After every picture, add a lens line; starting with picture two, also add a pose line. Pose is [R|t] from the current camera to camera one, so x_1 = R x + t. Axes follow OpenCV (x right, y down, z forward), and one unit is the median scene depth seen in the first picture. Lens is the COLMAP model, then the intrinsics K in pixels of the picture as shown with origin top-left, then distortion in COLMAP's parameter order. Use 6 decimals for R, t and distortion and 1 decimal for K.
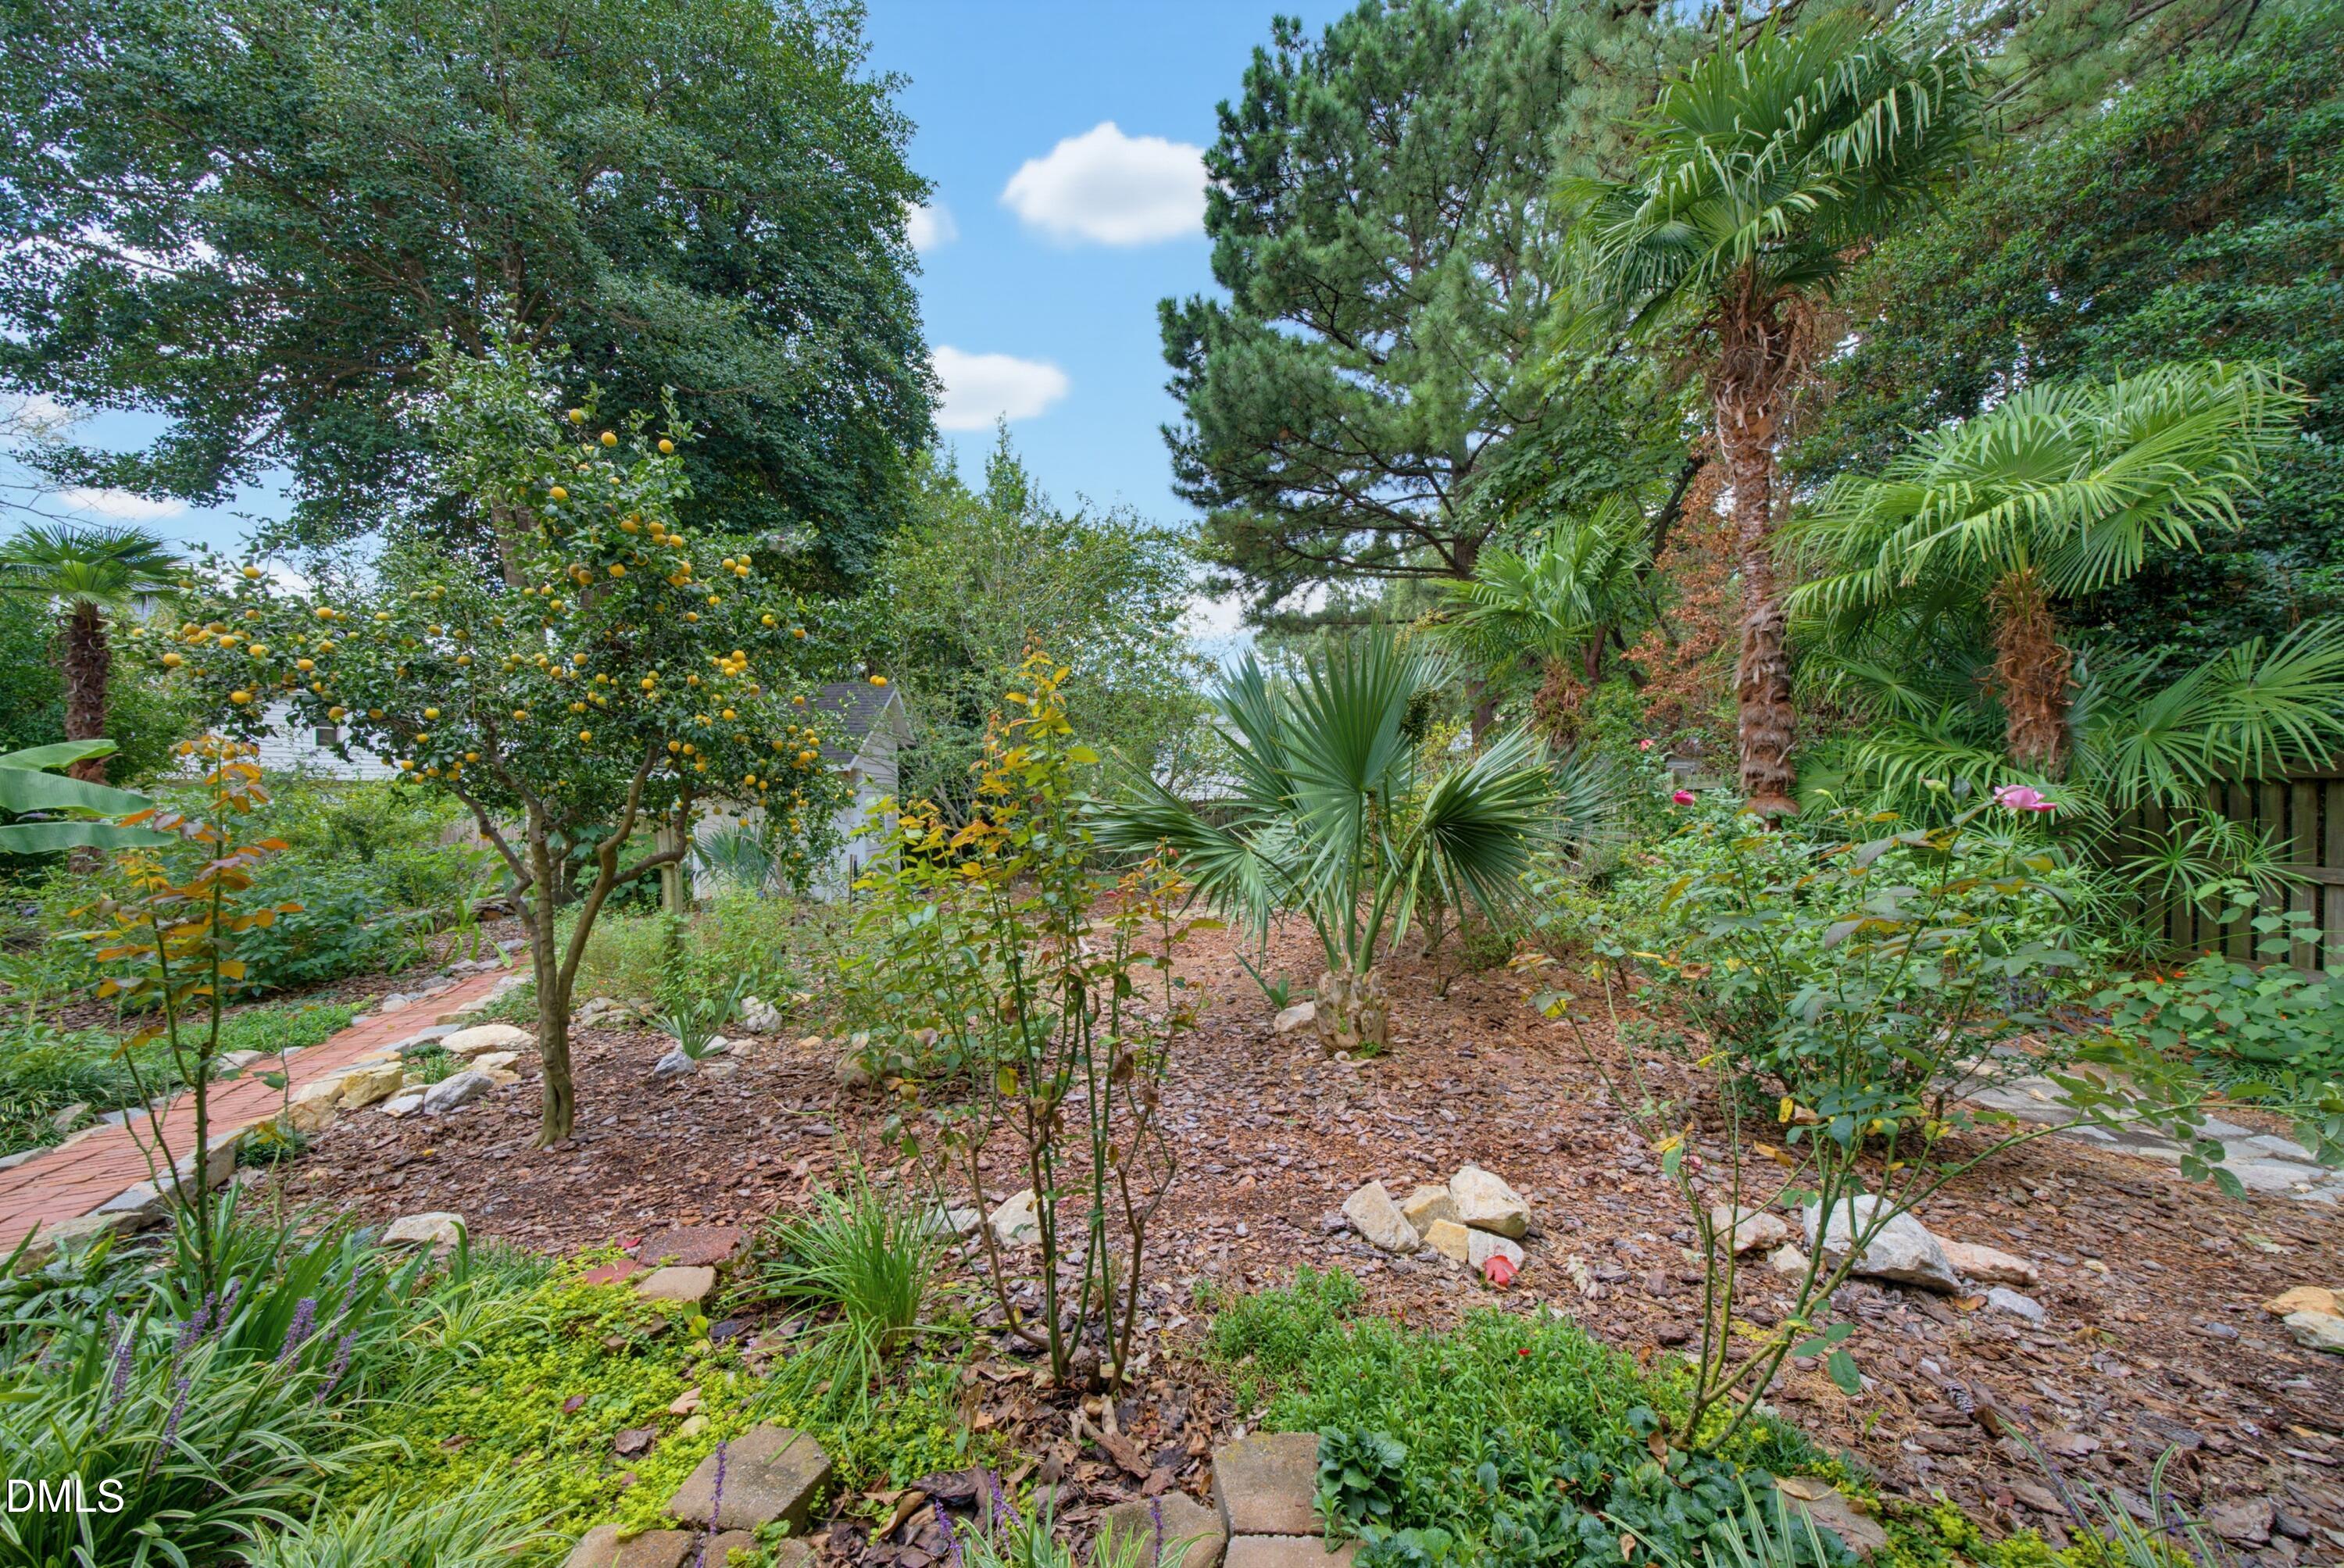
lens RADIAL K [[805.4, 0, 1163.0], [0, 805.4, 795.4], [0, 0, 1]] dist [-0.014084, 0.004519]
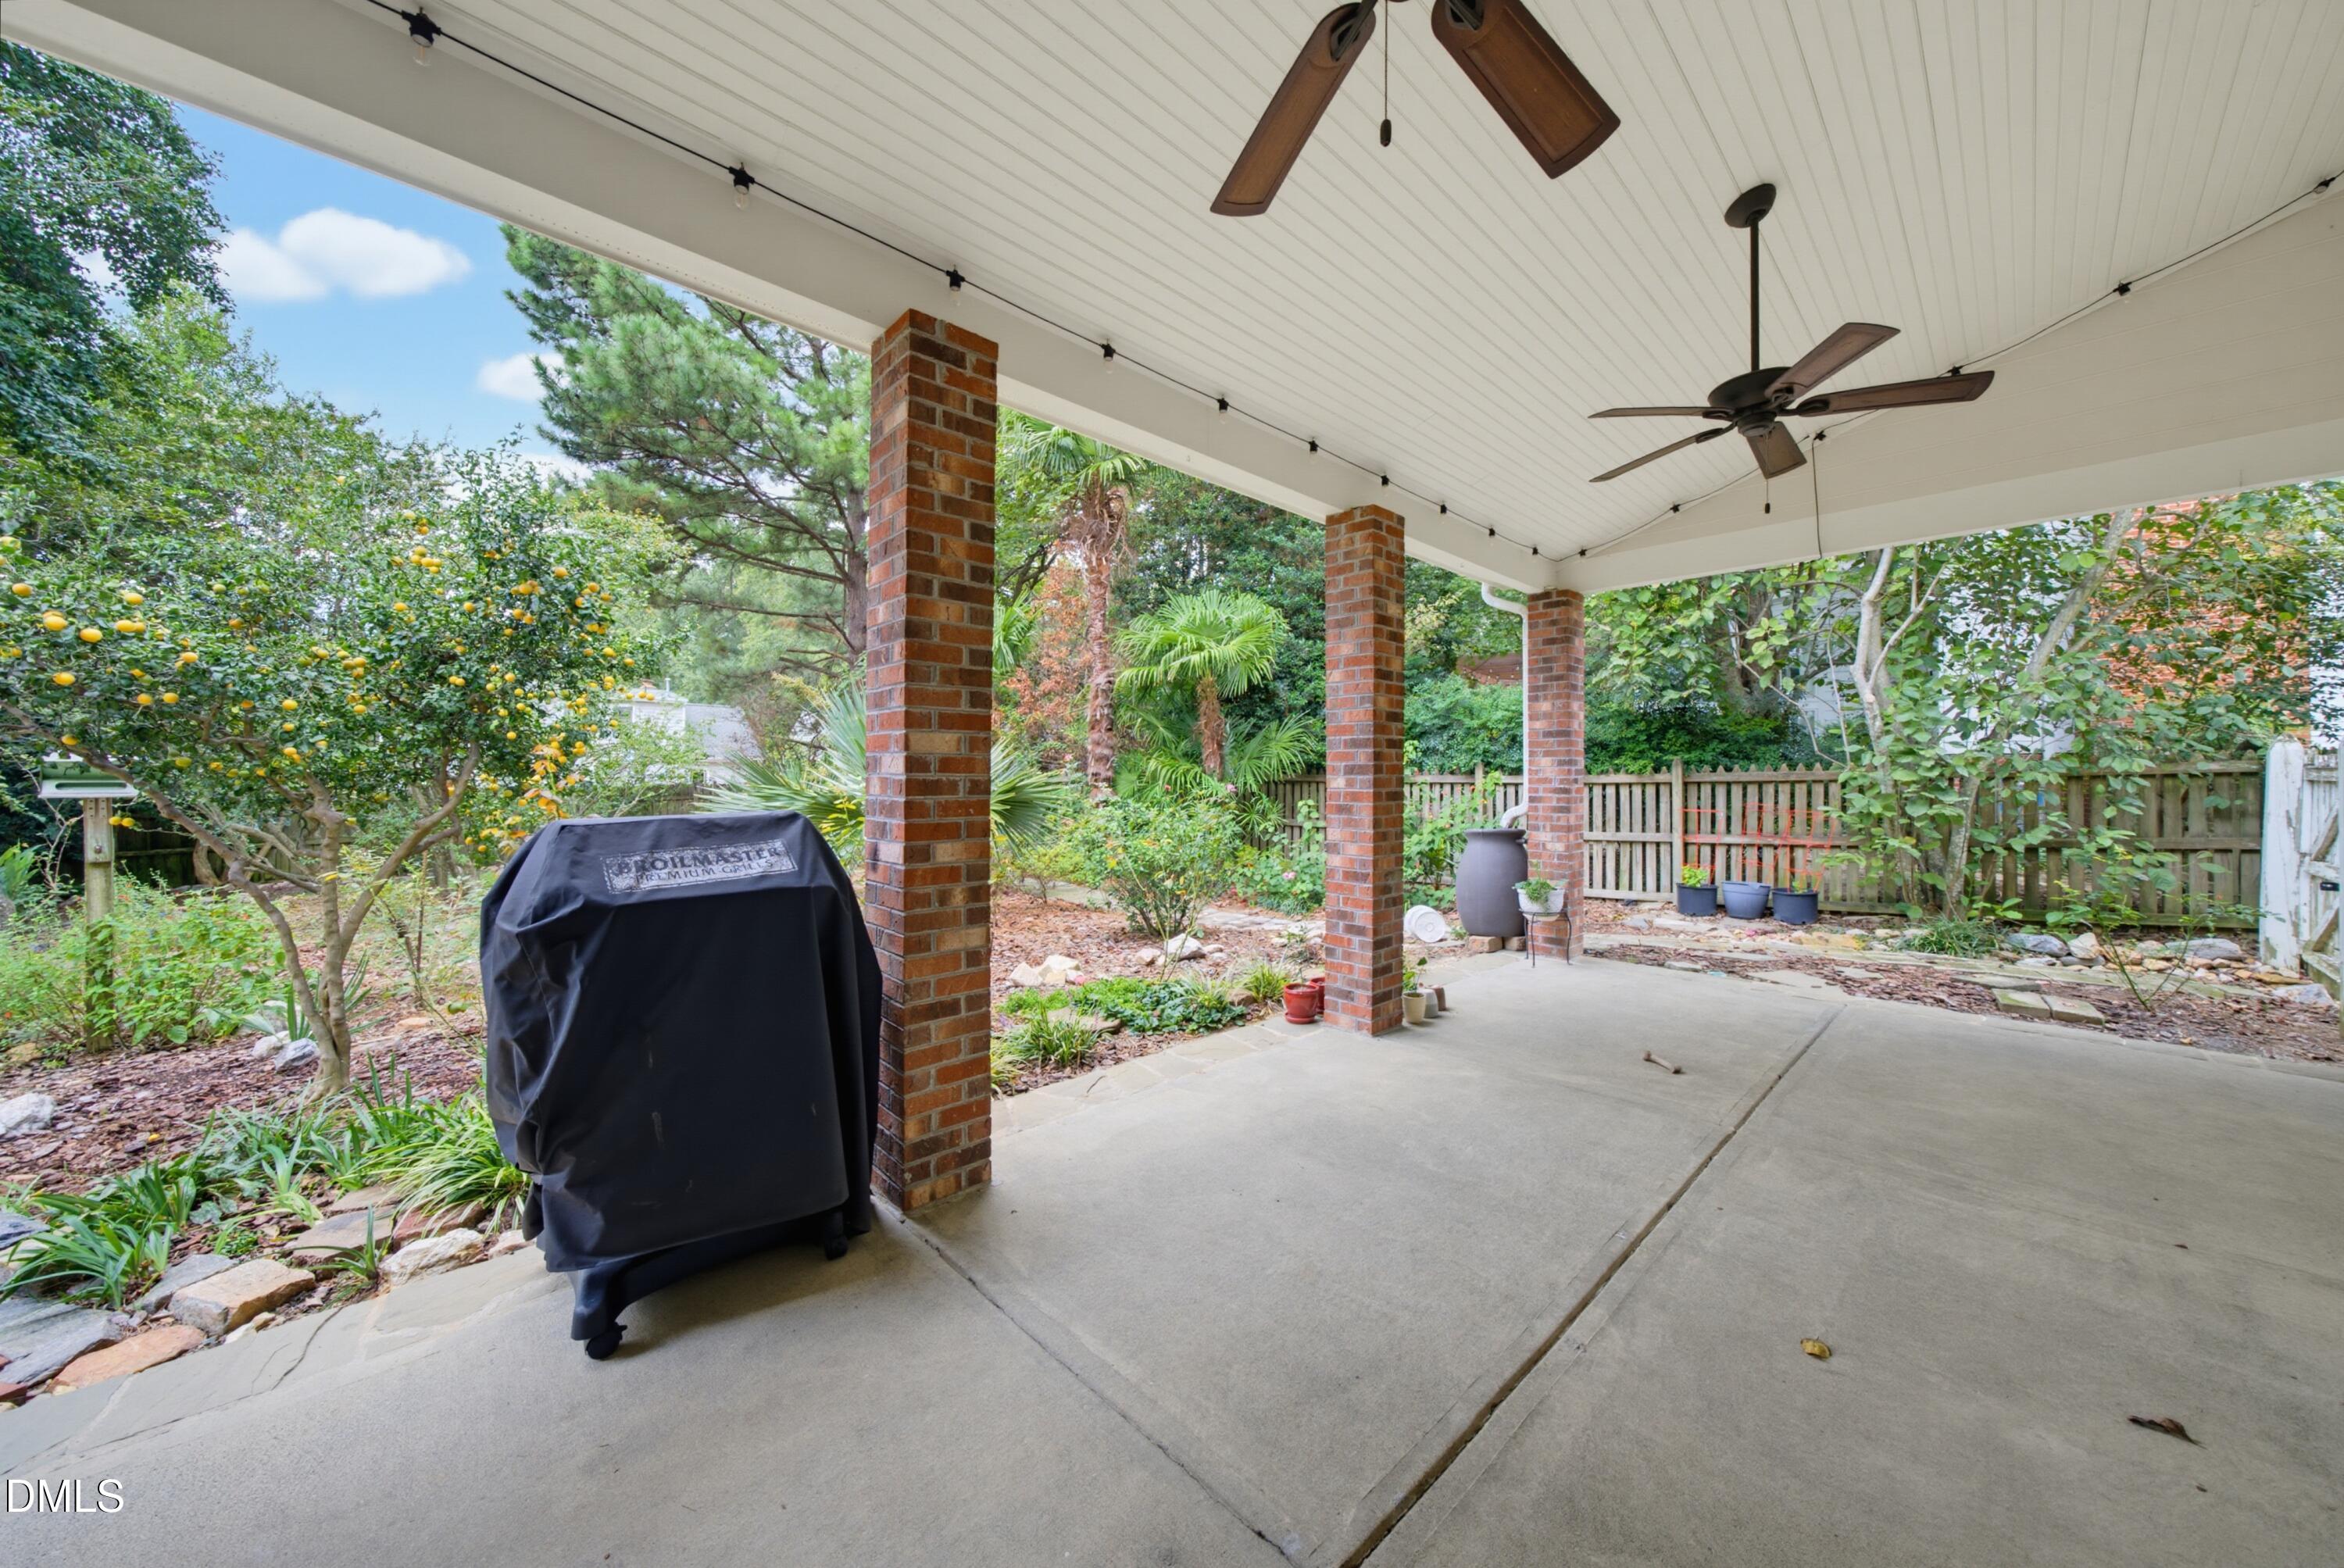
lens RADIAL K [[805.4, 0, 1187.1], [0, 805.4, 776.3], [0, 0, 1]] dist [-0.014084, 0.004519]
pose [[0.683063, 0.016525, 0.730172, -0.475507], [-0.009536, 0.999861, -0.013708, 0.000384], [-0.730297, 0.002401, 0.683126, -0.378892]]
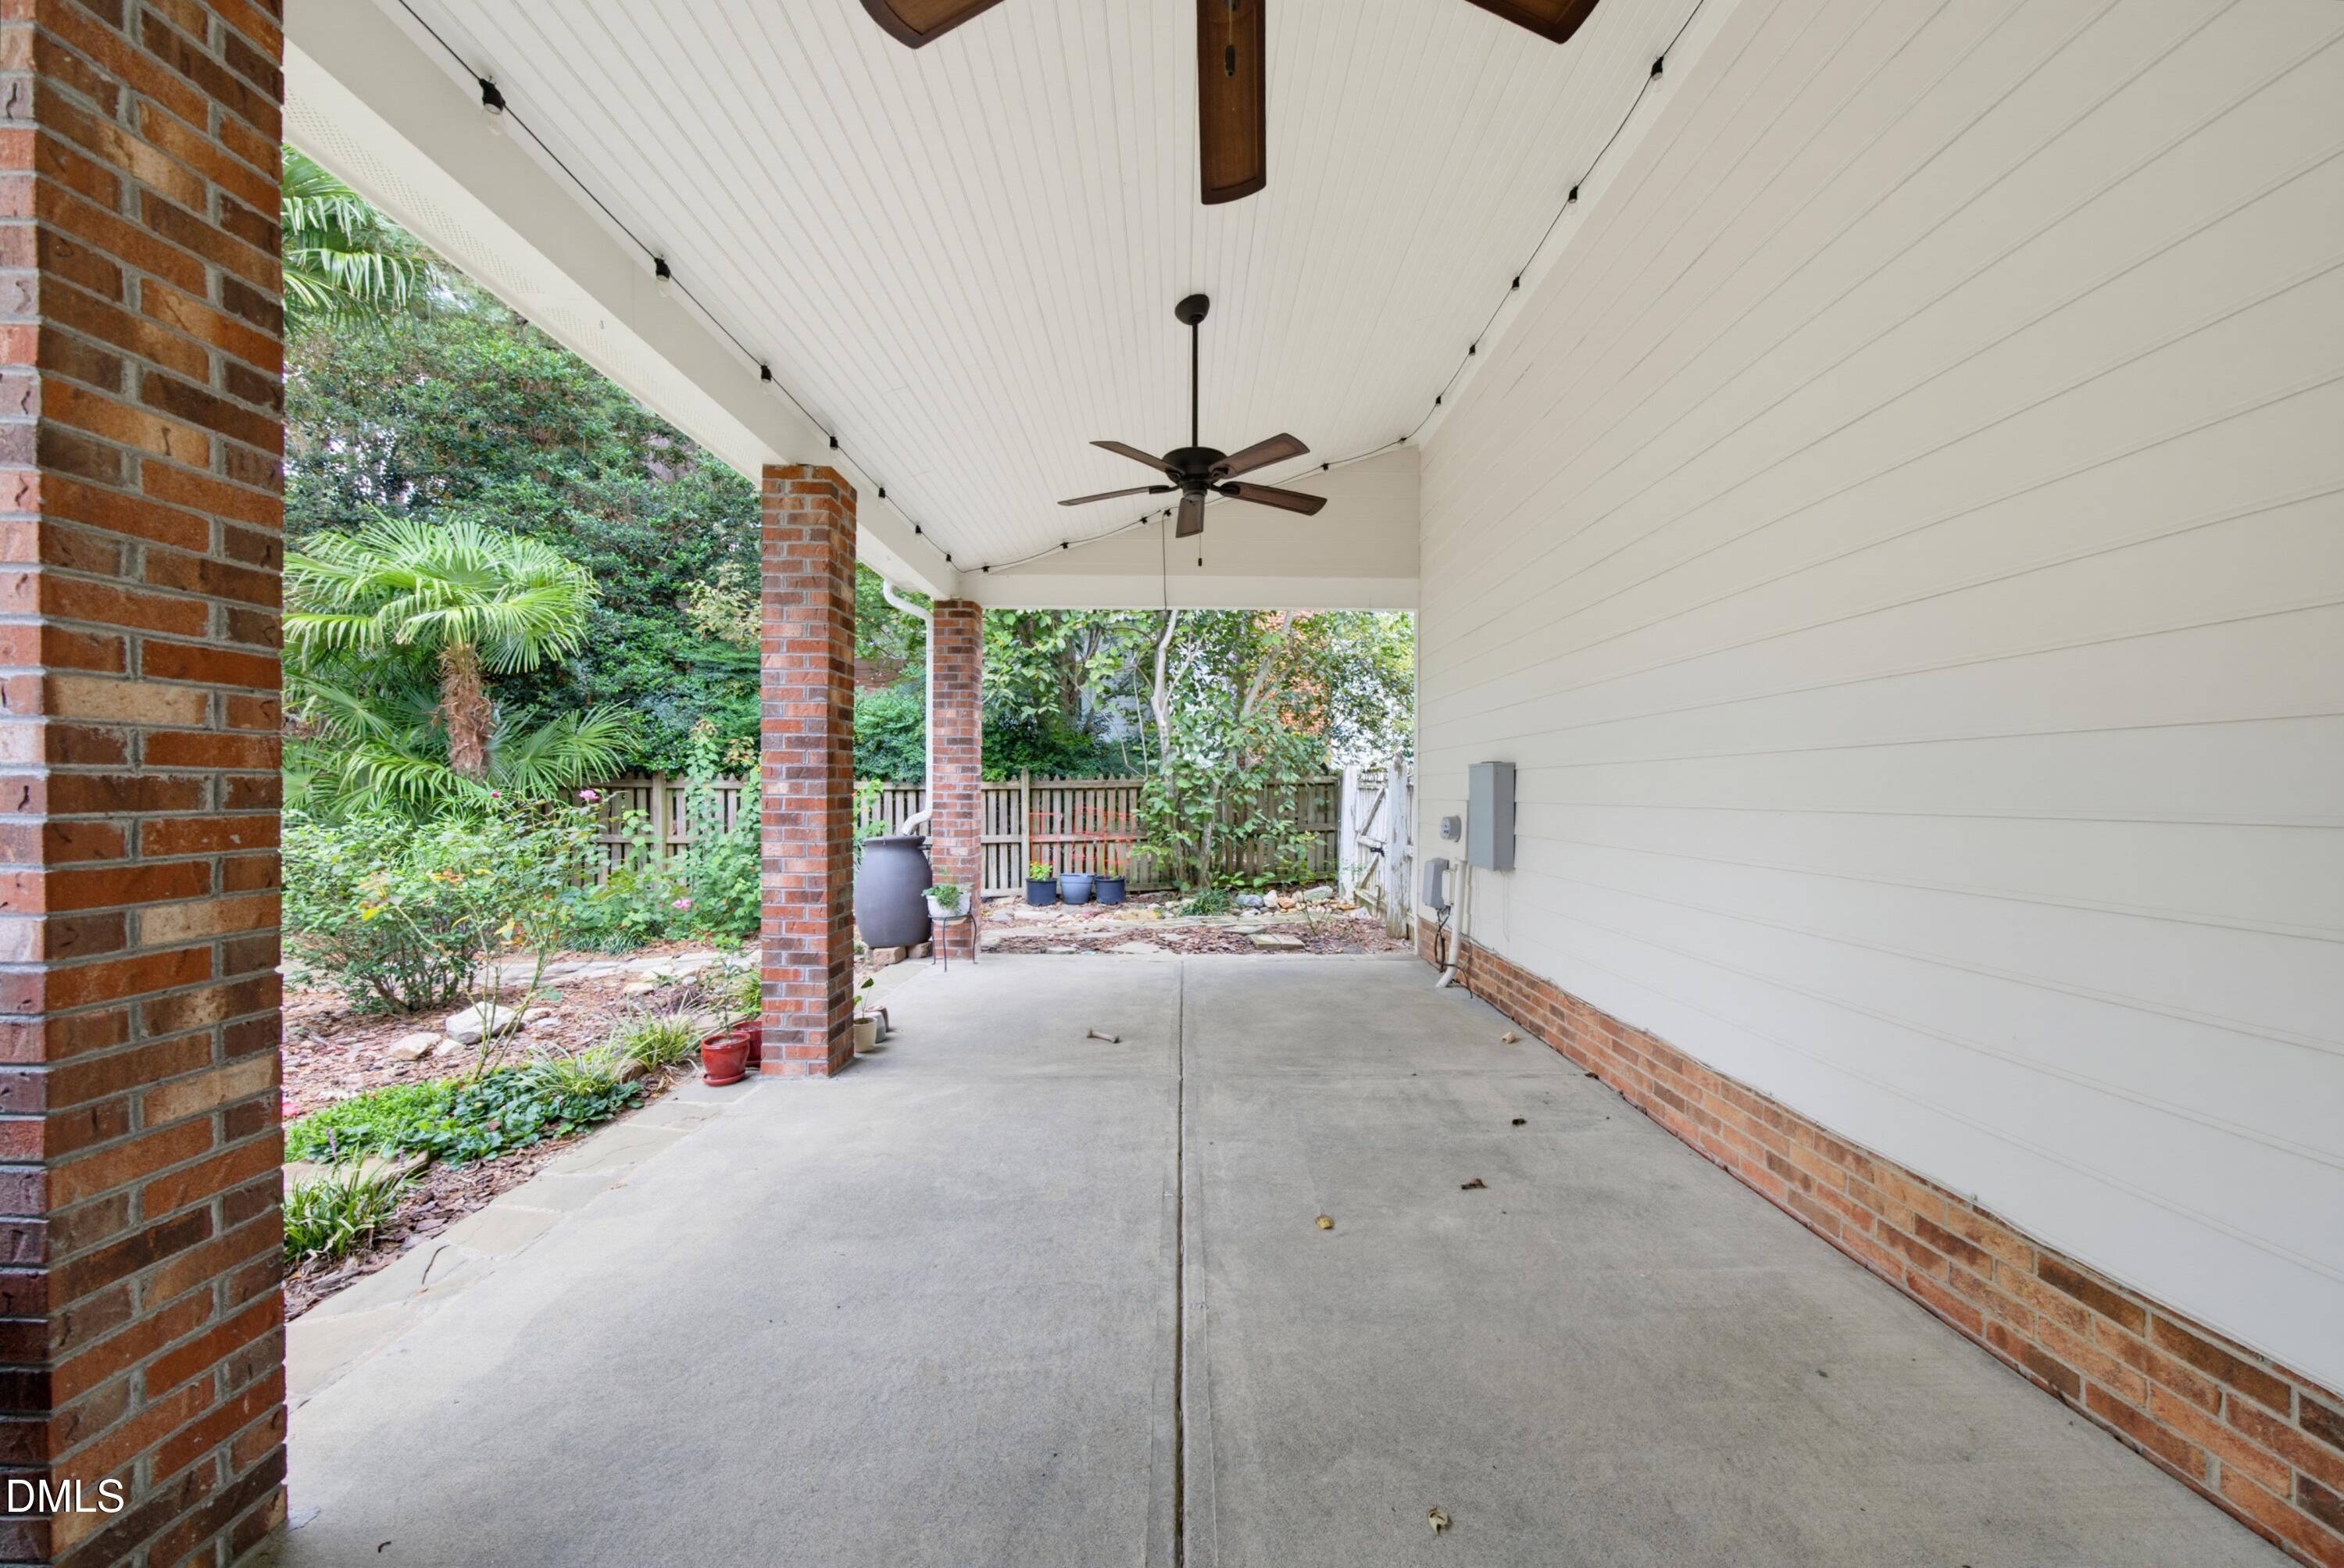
lens RADIAL K [[805.4, 0, 1180.9], [0, 805.4, 801.4], [0, 0, 1]] dist [-0.014084, 0.004519]
pose [[-0.061525, -0.003307, 0.998100, -0.477188], [-0.003048, 0.999990, 0.003125, 0.002204], [-0.998101, -0.002850, -0.061535, -0.236920]]
